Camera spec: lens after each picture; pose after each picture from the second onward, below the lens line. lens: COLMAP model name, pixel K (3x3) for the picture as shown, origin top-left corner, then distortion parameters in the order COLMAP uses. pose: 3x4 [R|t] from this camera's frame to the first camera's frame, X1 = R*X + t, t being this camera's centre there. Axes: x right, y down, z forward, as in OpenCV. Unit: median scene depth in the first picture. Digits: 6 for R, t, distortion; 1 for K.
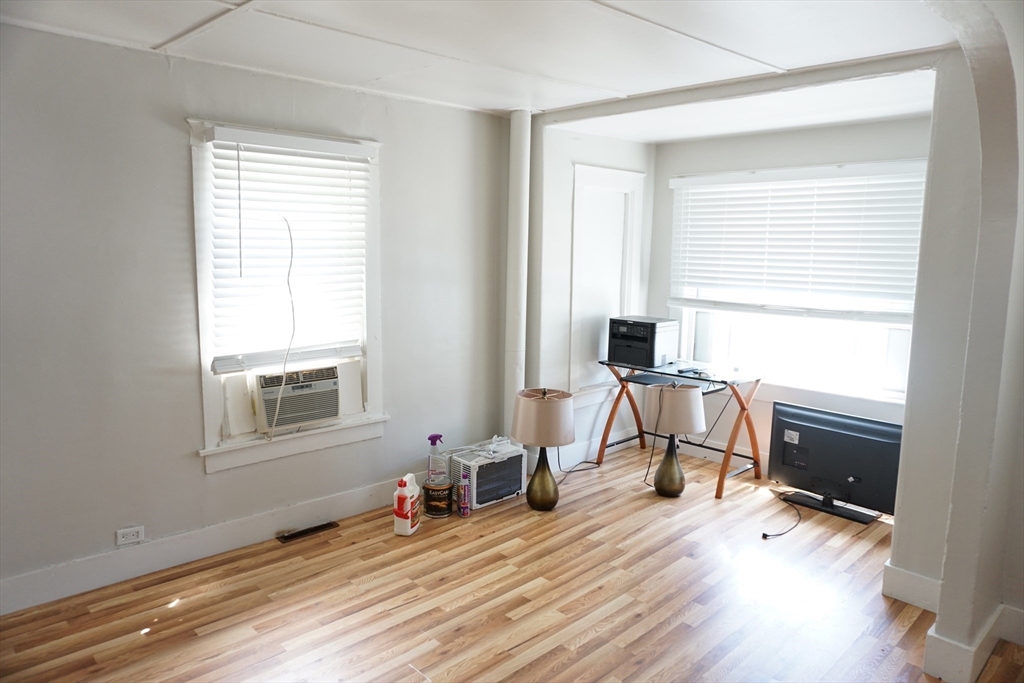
lens RADIAL K [[677.7, 0, 512.0], [0, 677.7, 341.5], [0, 0, 1]] dist [-0.052707, 0.035758]
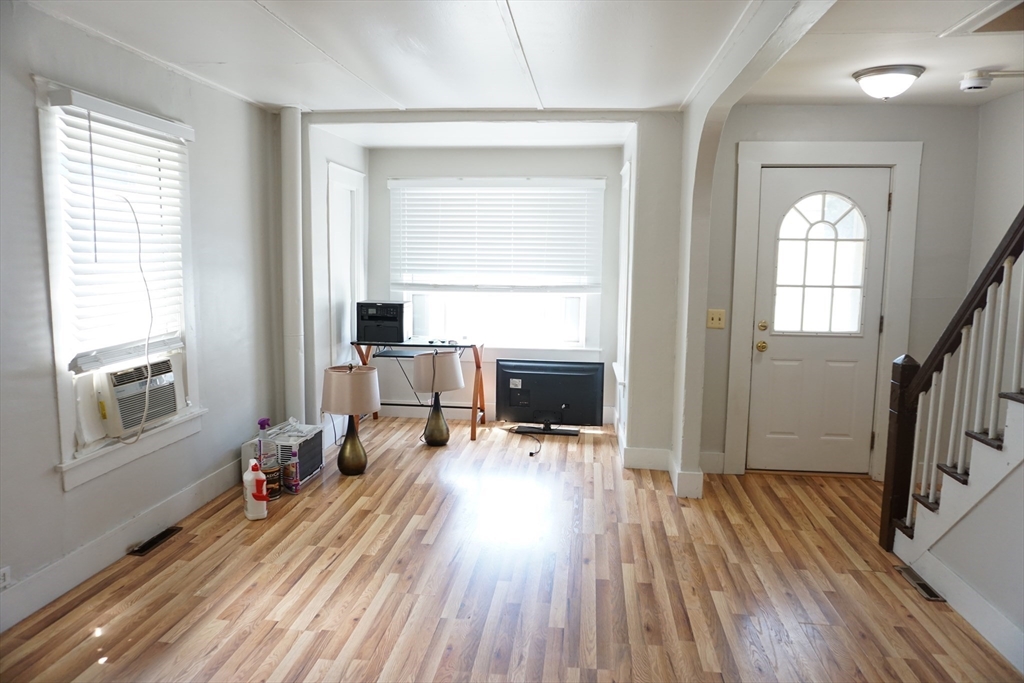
lens RADIAL K [[677.7, 0, 512.0], [0, 677.7, 341.5], [0, 0, 1]] dist [-0.052707, 0.035758]
pose [[0.773067, -0.083212, 0.628842, -0.471601], [0.085407, 0.995986, 0.026800, 0.027770], [-0.628548, 0.032990, 0.777071, -0.025293]]
